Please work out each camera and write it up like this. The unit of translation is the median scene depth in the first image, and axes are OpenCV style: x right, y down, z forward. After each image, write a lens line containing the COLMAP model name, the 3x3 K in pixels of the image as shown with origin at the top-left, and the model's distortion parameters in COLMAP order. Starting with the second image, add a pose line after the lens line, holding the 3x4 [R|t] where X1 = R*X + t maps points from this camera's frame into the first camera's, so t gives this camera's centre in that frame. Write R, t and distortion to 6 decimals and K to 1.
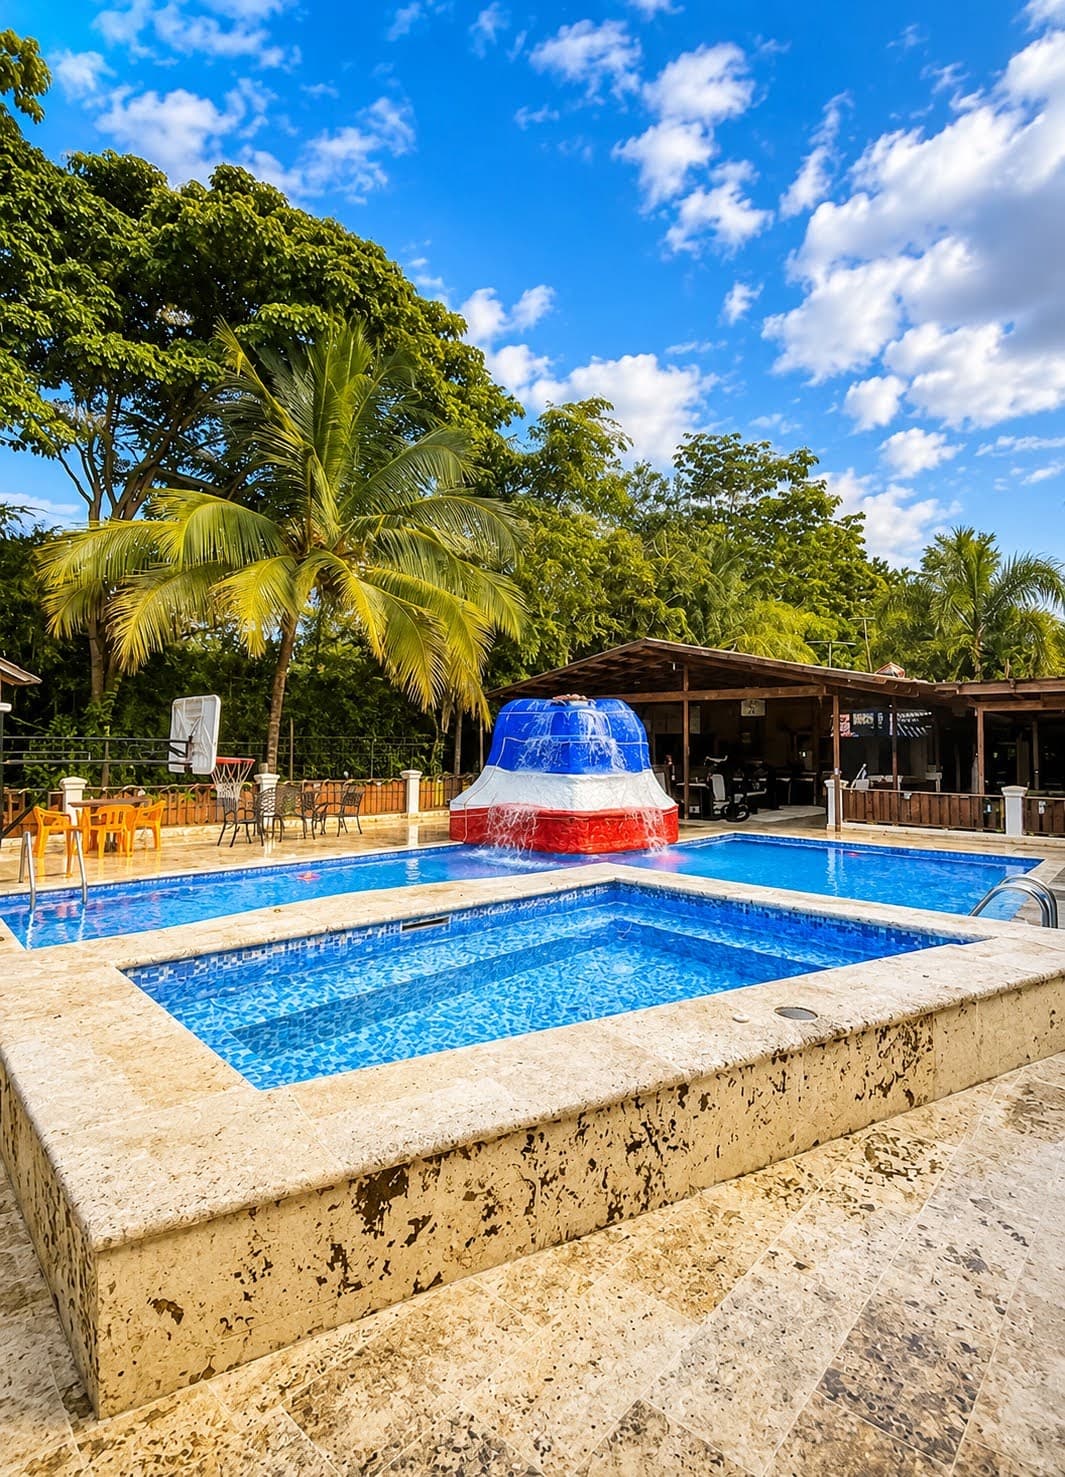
lens RADIAL K [[763.6, 0, 532.4], [0, 763.6, 692.1], [0, 0, 1]] dist [-0.000843, -0.000228]
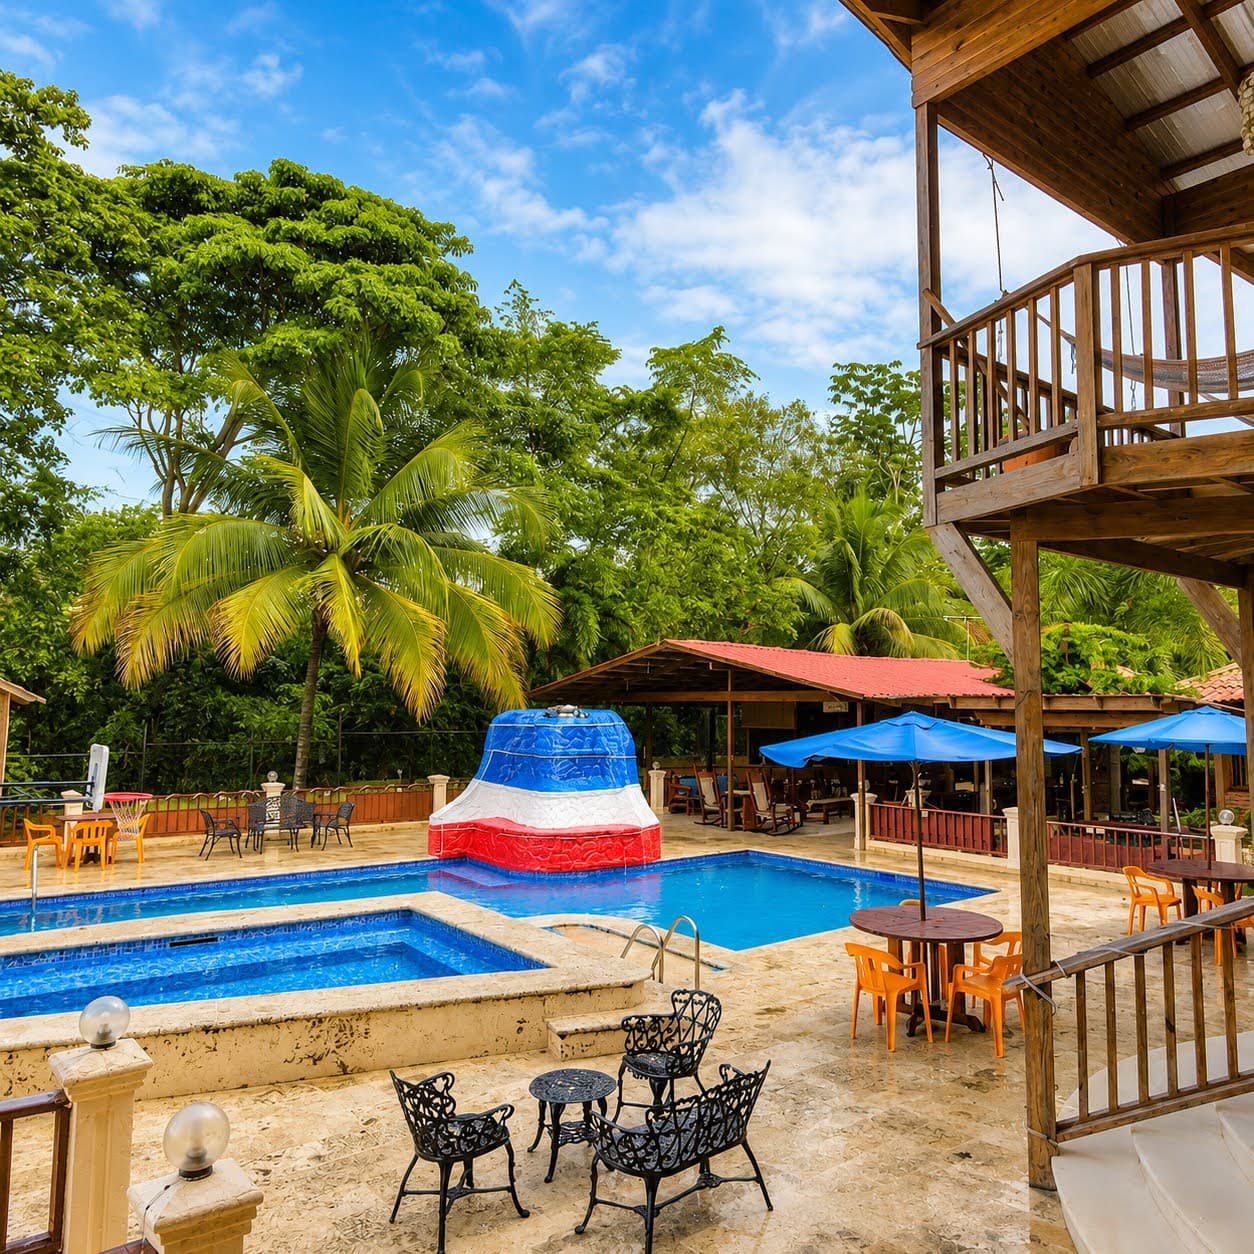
lens RADIAL K [[948.3, 0, 627.1], [0, 948.3, 626.2], [0, 0, 1]] dist [-0.009594, -0.005792]
pose [[0.990324, -0.015021, -0.137961, 0.301955], [0.012033, 0.999675, -0.022466, -0.070160], [0.138254, 0.020588, 0.990183, -0.187648]]
